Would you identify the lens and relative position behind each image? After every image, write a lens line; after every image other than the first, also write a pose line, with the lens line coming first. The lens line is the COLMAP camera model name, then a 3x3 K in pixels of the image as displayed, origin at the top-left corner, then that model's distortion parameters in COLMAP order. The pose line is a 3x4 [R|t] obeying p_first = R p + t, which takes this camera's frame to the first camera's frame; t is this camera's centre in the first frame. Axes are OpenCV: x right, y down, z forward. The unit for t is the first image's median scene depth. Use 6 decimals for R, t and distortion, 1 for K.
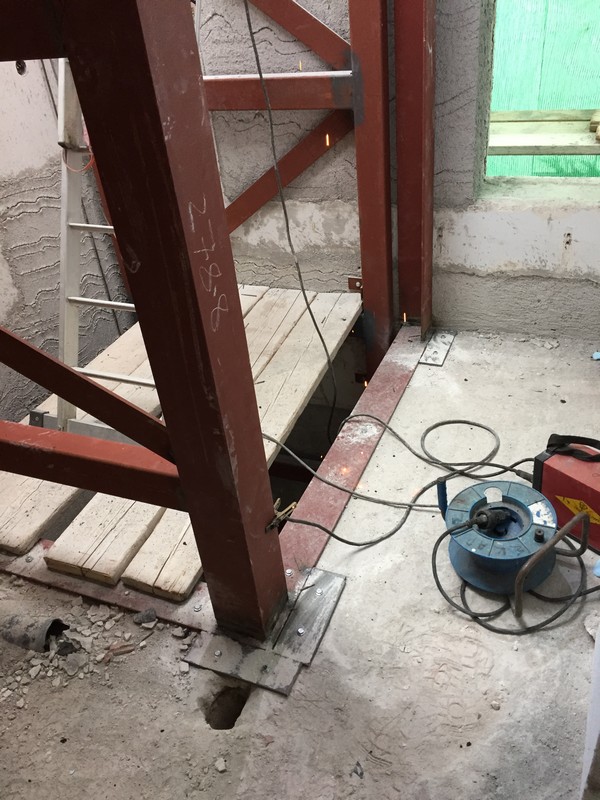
lens RADIAL K [[680.9, 0, 300.0], [0, 680.9, 400.0], [0, 0, 1]] dist [0.107962, -0.150004]
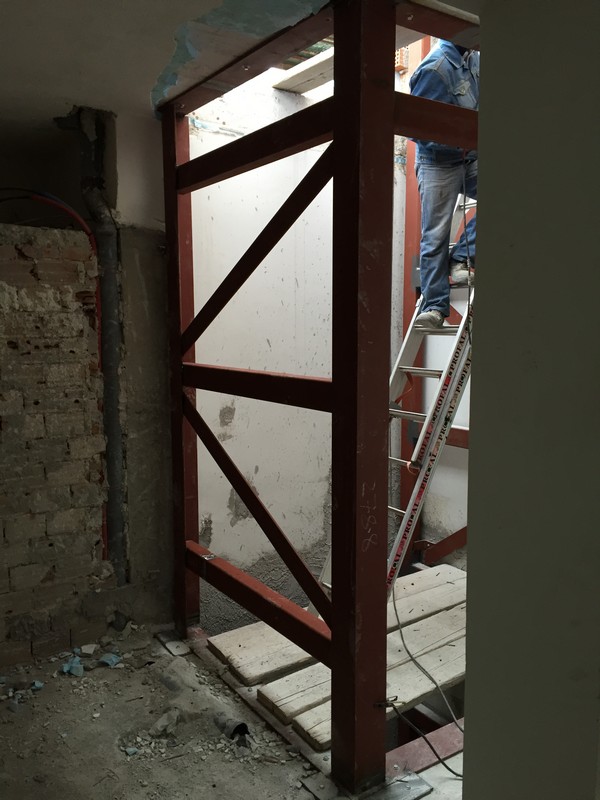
lens RADIAL K [[680.9, 0, 300.0], [0, 680.9, 400.0], [0, 0, 1]] dist [0.107962, -0.150004]
pose [[0.833066, 0.162738, -0.528694, 0.466291], [-0.375767, 0.867872, -0.324957, 0.152031], [0.405956, 0.469376, 0.784147, -0.518611]]
